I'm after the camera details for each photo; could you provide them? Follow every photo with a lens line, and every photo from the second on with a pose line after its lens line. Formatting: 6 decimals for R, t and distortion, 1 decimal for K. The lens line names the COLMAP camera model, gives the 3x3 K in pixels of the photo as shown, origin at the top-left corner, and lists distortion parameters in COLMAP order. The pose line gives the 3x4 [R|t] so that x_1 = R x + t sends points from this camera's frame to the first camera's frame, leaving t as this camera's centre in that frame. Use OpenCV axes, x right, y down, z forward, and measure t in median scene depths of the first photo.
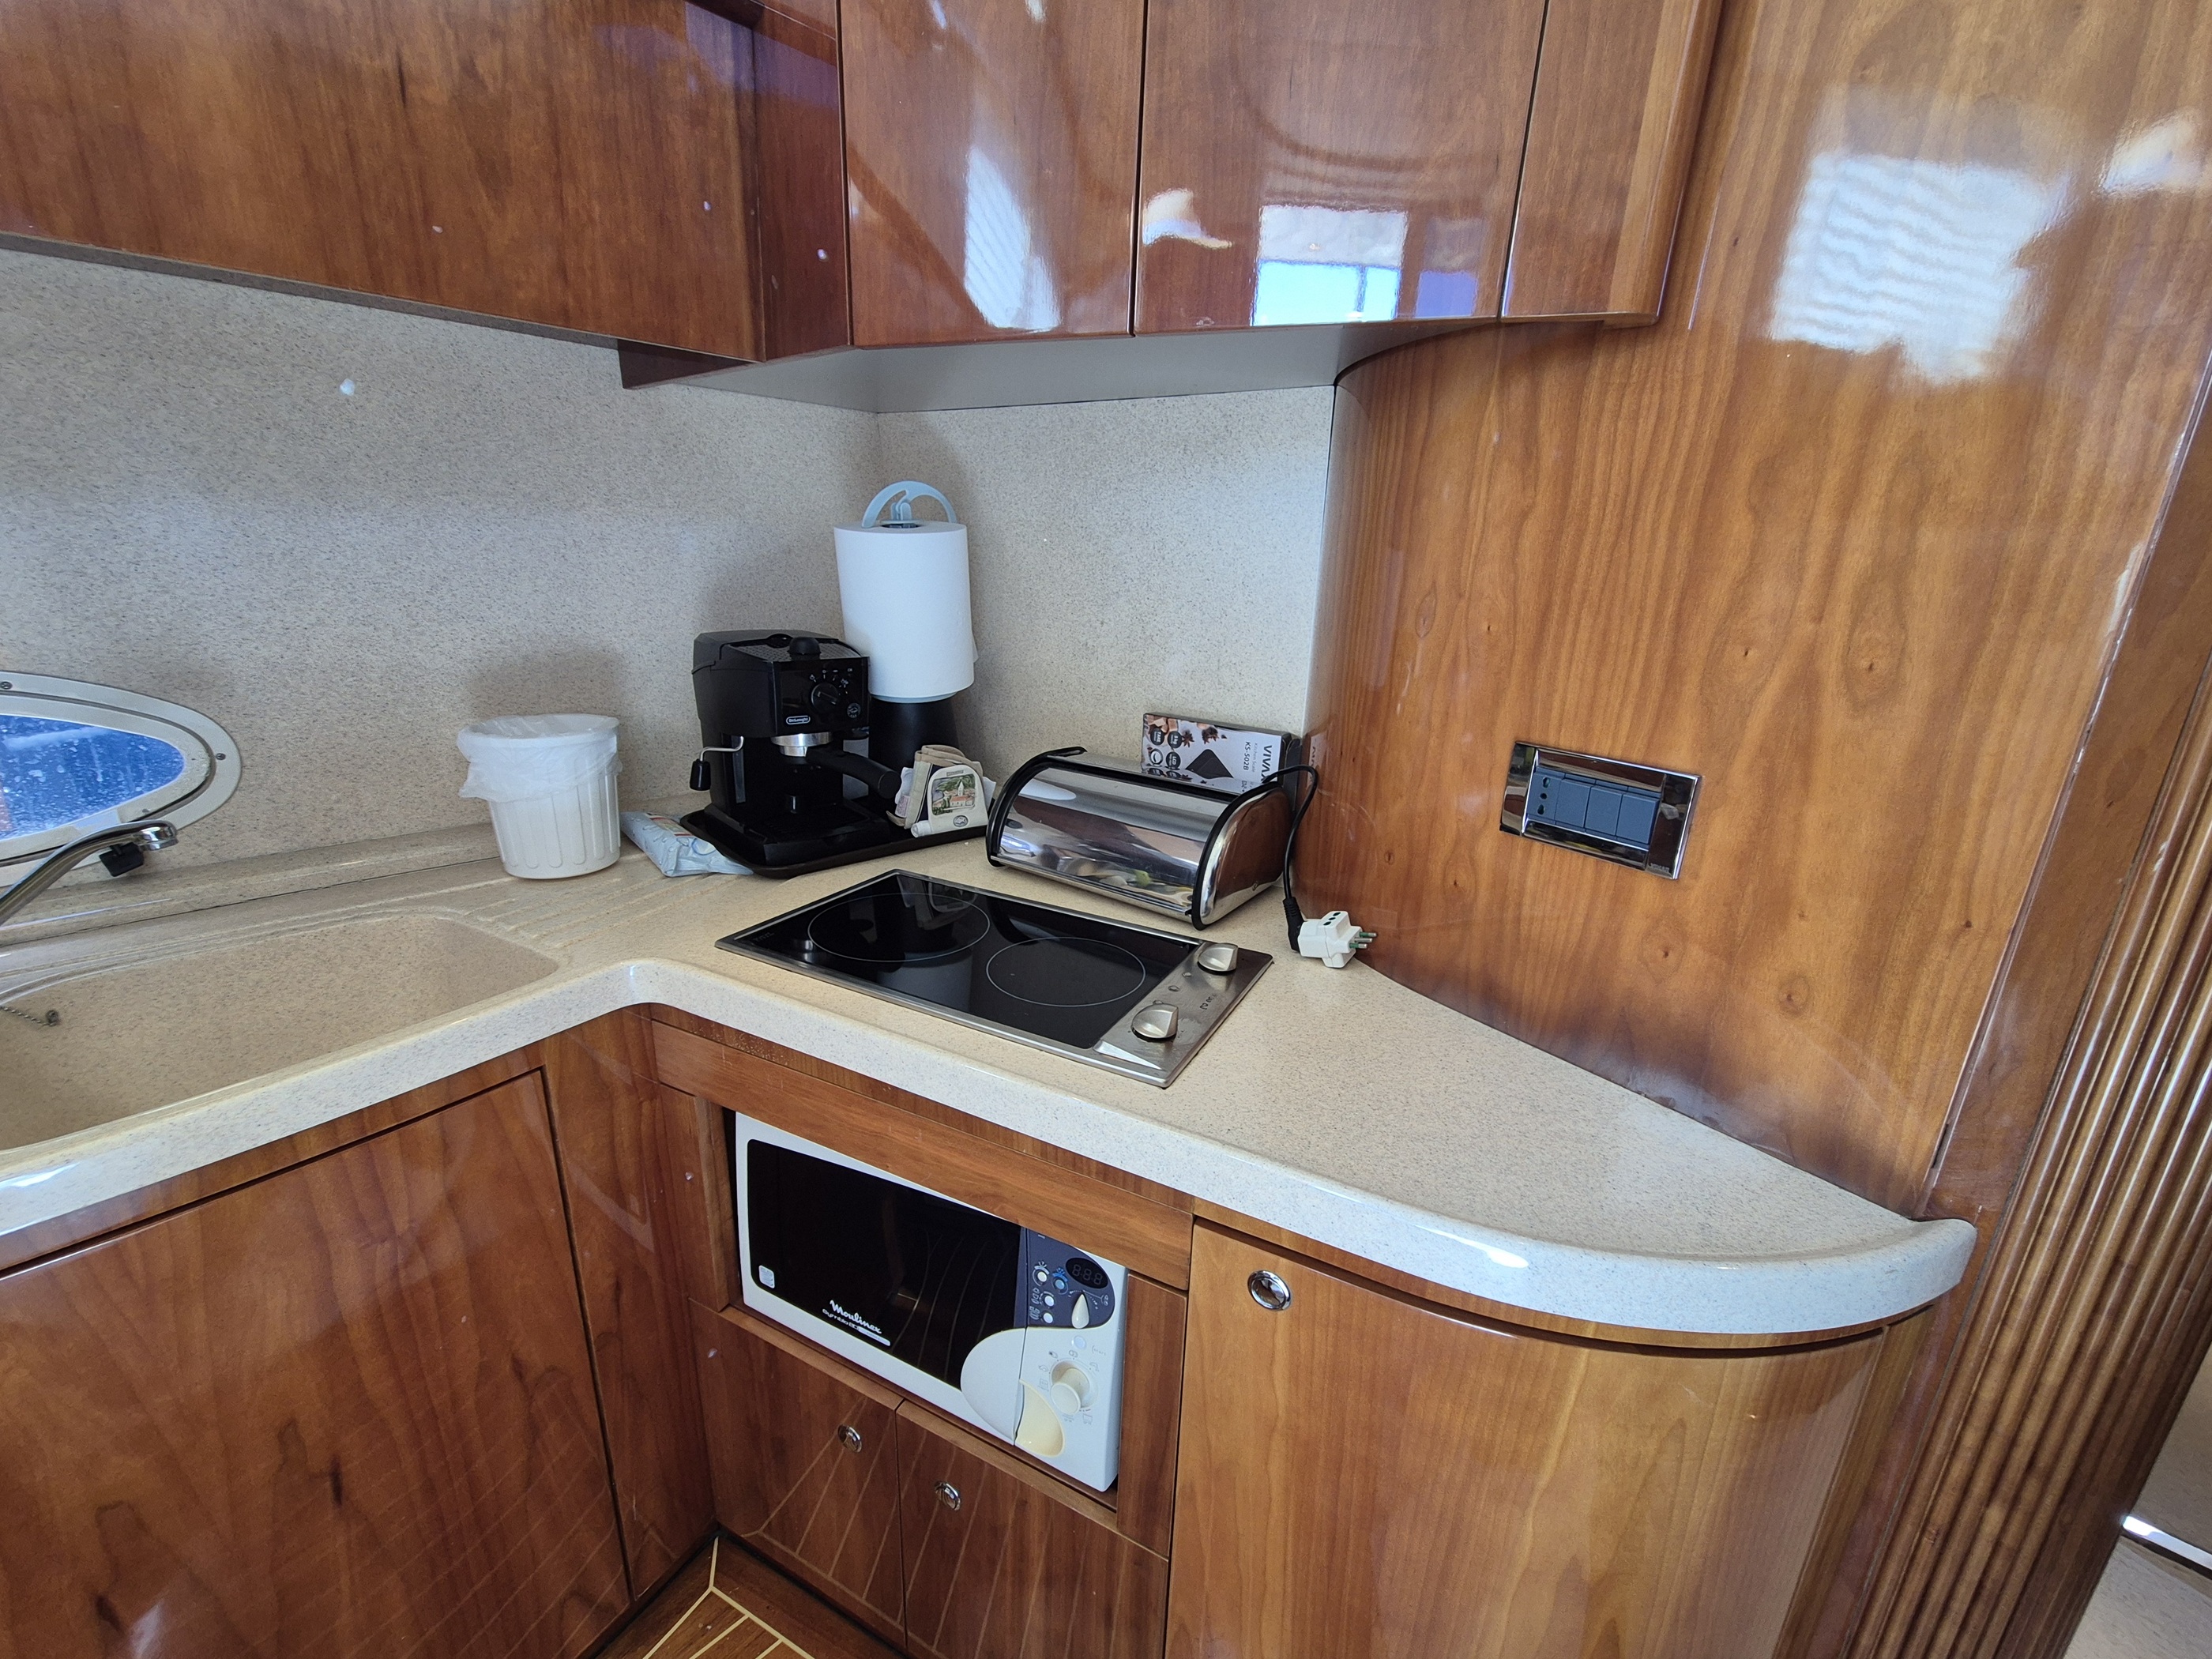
lens RADIAL K [[919.2, 0, 1106.0], [0, 919.2, 829.5], [0, 0, 1]] dist [0.002970, 0.000308]
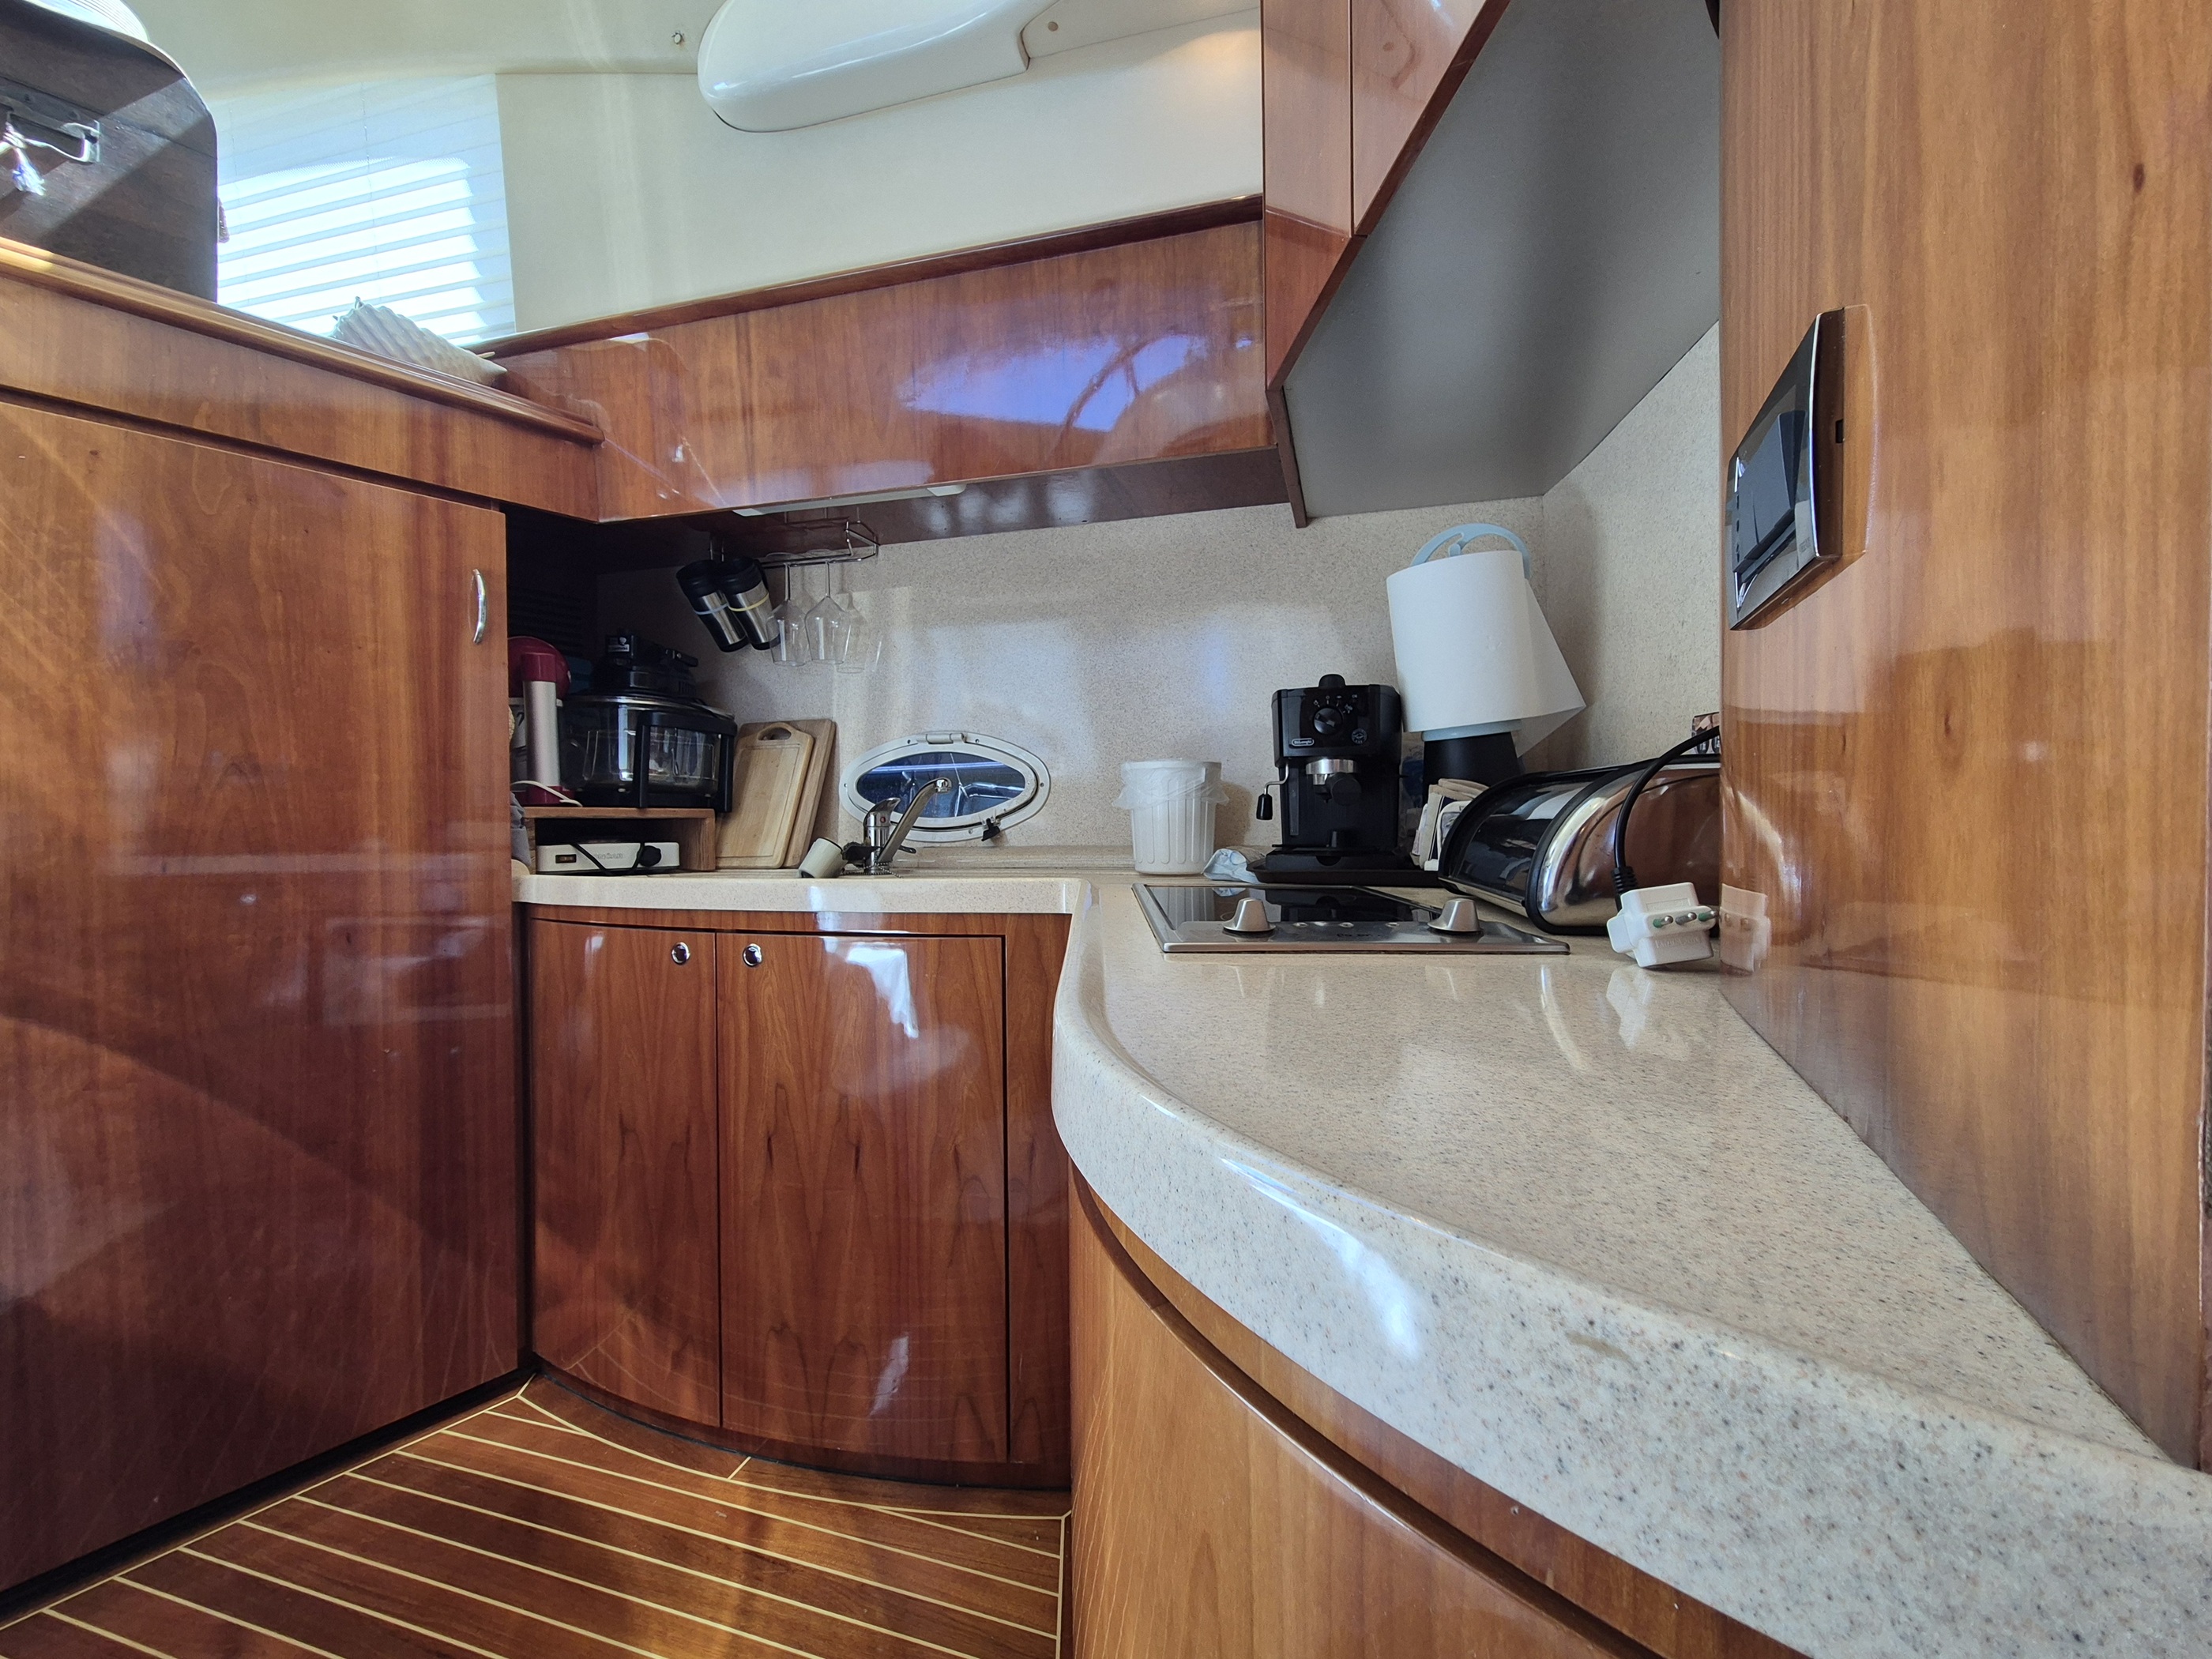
lens RADIAL K [[908.0, 0, 1108.6], [0, 908.0, 824.5], [0, 0, 1]] dist [0.001546, -0.000098]
pose [[0.462904, -0.026497, -0.886012, 0.541893], [-0.236325, 0.959685, -0.152170, 0.204944], [0.854325, 0.279827, 0.437980, 0.364719]]
